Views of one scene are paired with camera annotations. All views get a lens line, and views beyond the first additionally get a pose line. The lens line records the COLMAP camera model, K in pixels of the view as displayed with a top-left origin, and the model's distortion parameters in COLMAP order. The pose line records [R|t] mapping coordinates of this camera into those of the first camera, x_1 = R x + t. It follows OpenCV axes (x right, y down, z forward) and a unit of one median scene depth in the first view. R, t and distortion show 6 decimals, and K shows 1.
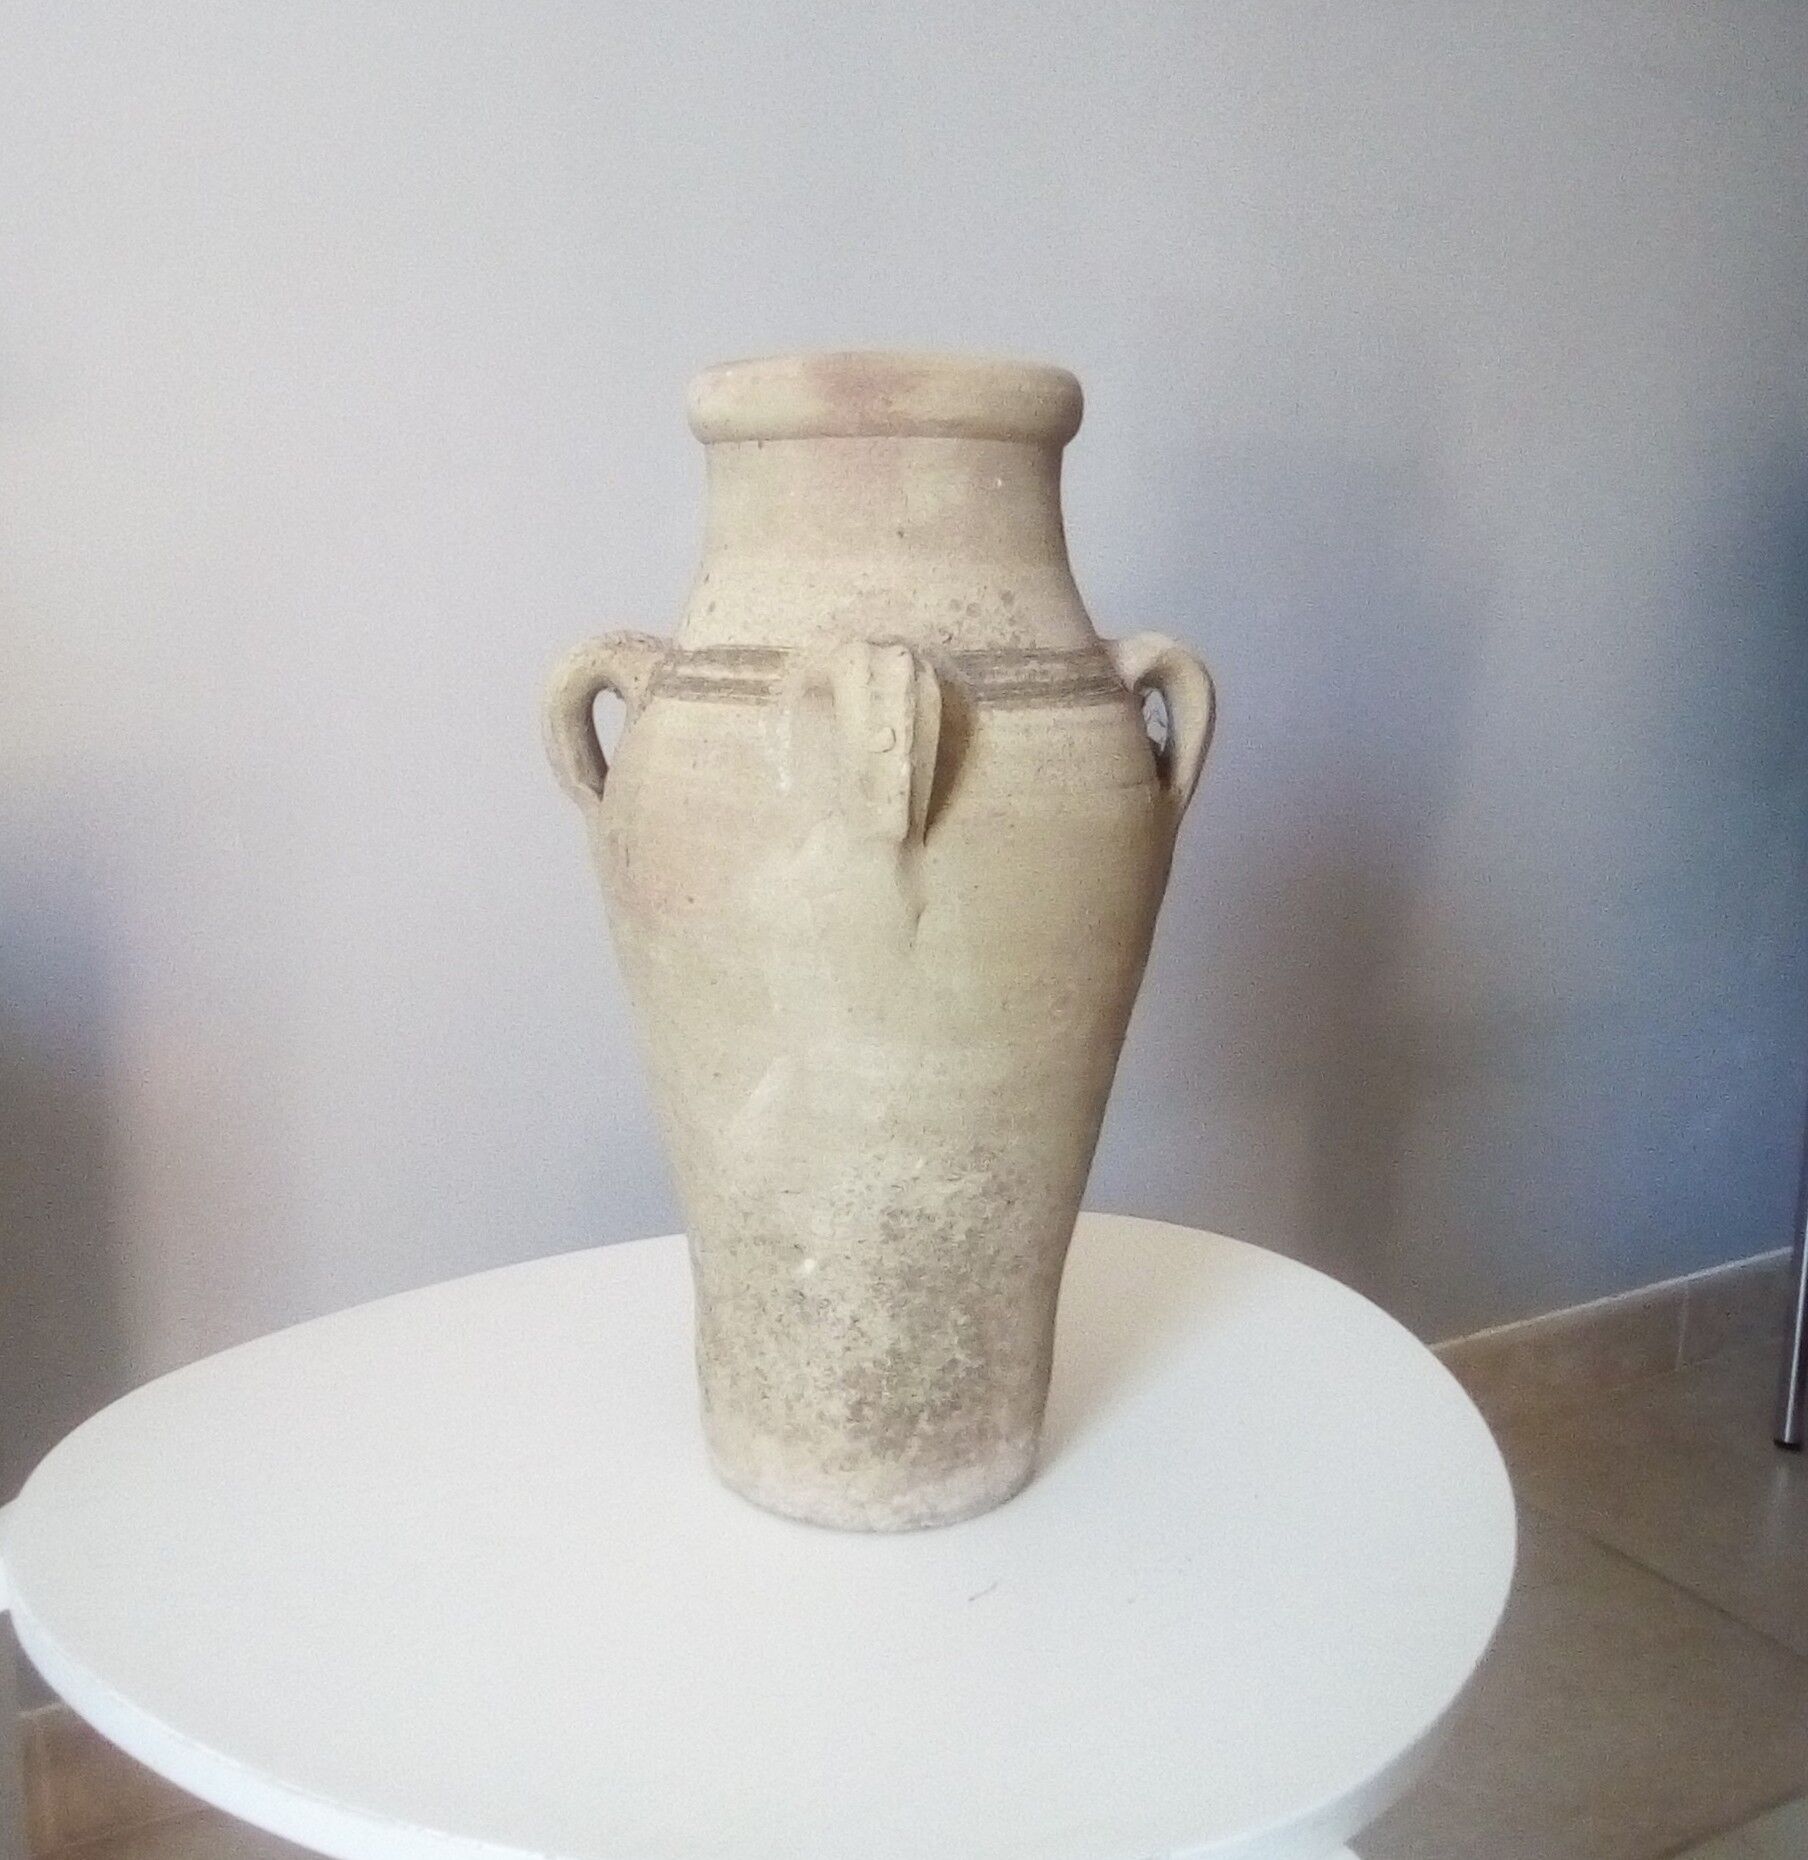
lens RADIAL K [[1986.1, 0, 865.5], [0, 1986.1, 941.8], [0, 0, 1]] dist [-0.002891, 0.000000]
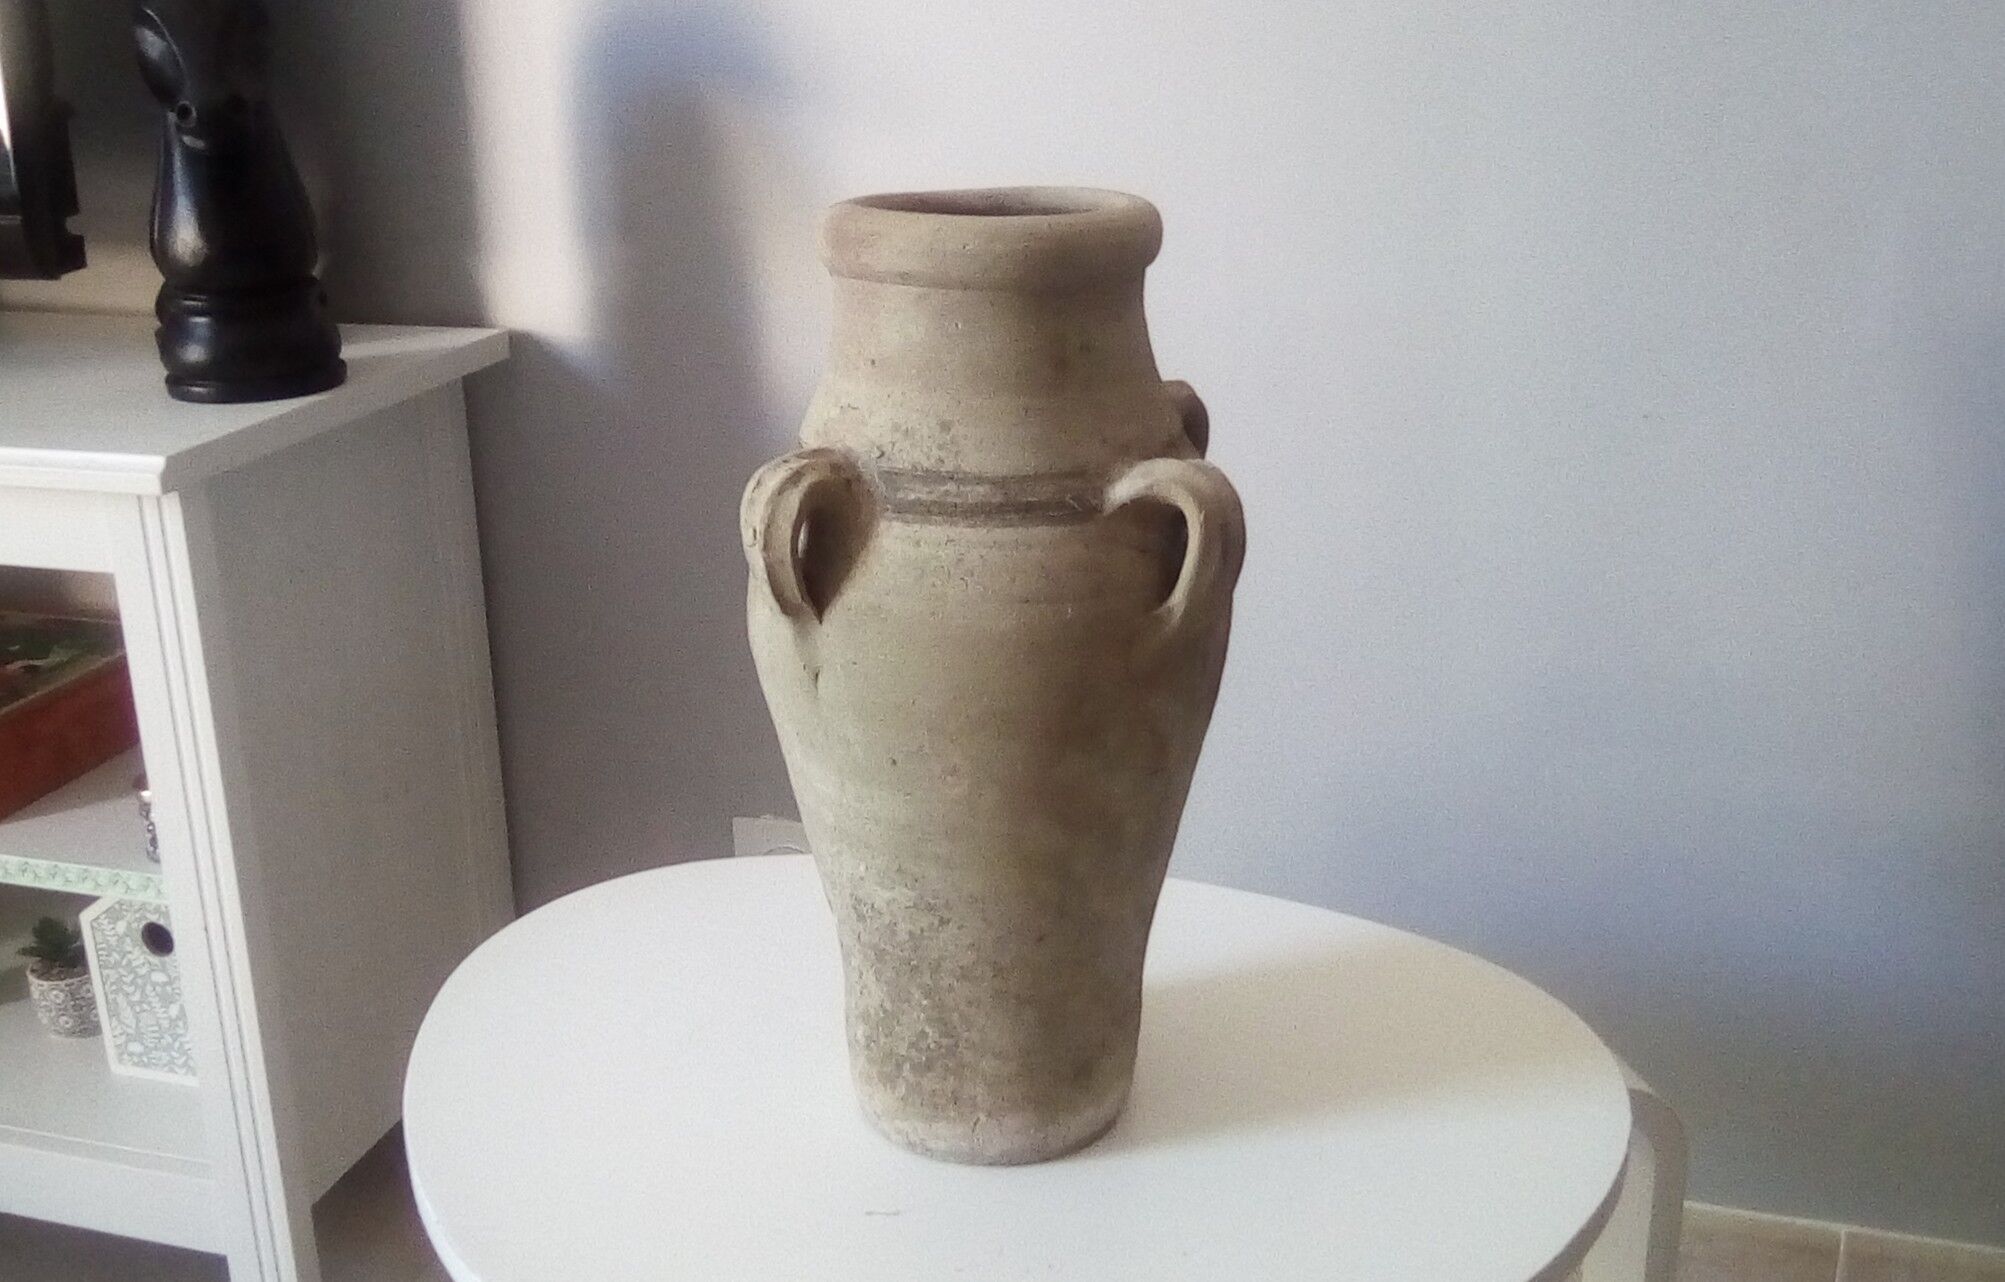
lens RADIAL K [[1987.7, 0, 1020.3], [0, 1987.7, 681.3], [0, 0, 1]] dist [-0.009950, 0.000000]
pose [[0.696817, 0.230297, -0.679272, 0.900738], [-0.145169, 0.972734, 0.180873, -0.236836], [0.702405, -0.027426, 0.711249, 0.189049]]
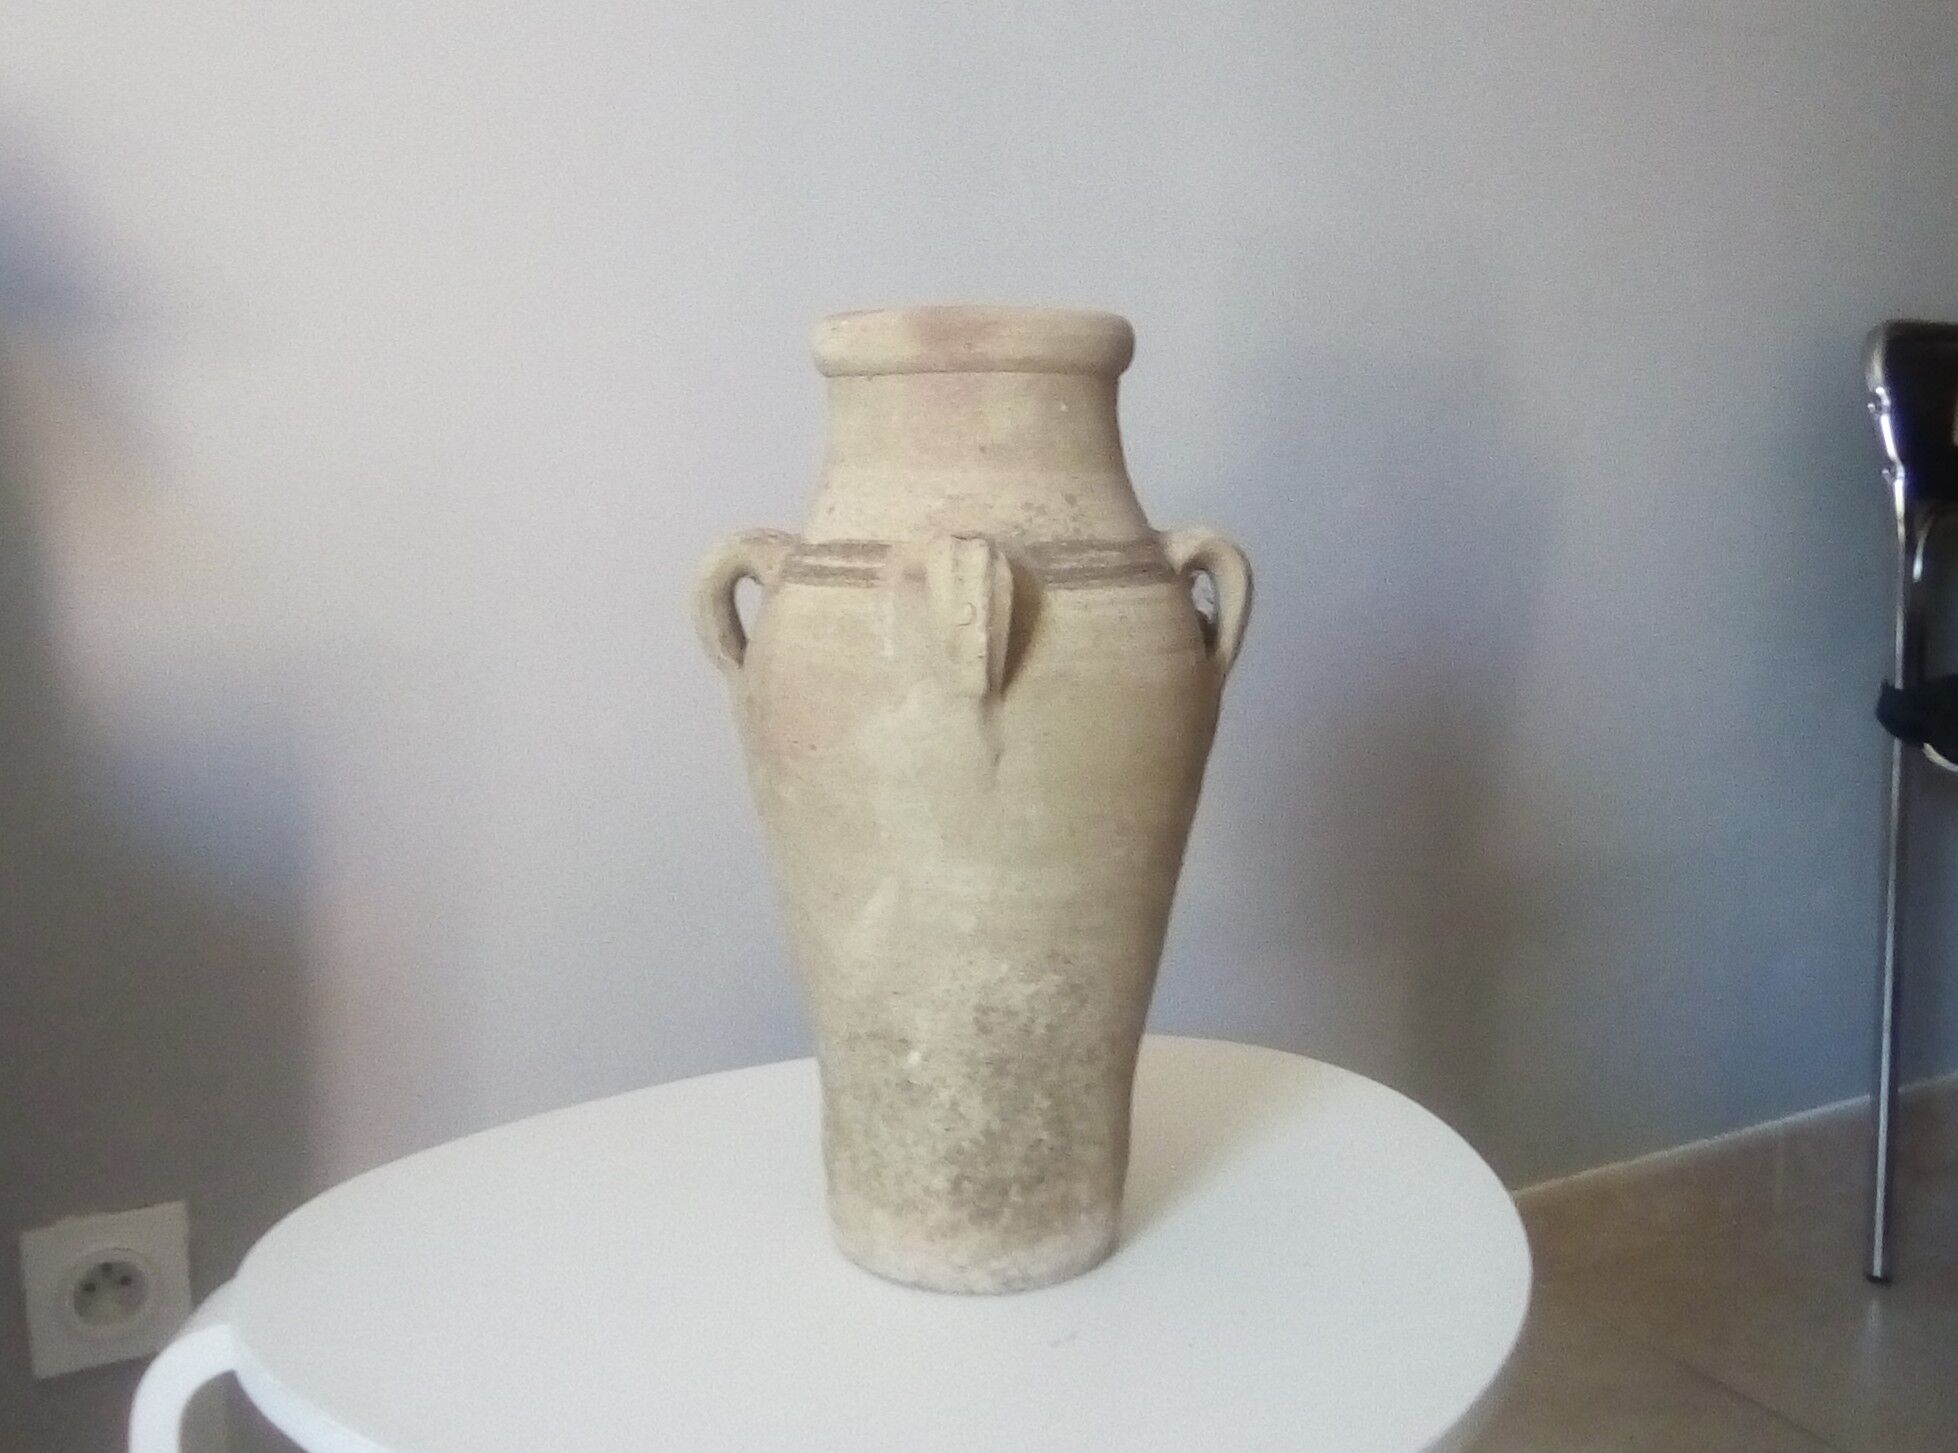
lens RADIAL K [[1988.6, 0, 1009.3], [0, 1988.6, 637.9], [0, 0, 1]] dist [0.021989, 0.000000]
pose [[0.999919, -0.010195, -0.007663, 0.040781], [0.009431, 0.995546, -0.093802, 0.026401], [0.008585, 0.093722, 0.995561, -0.211606]]
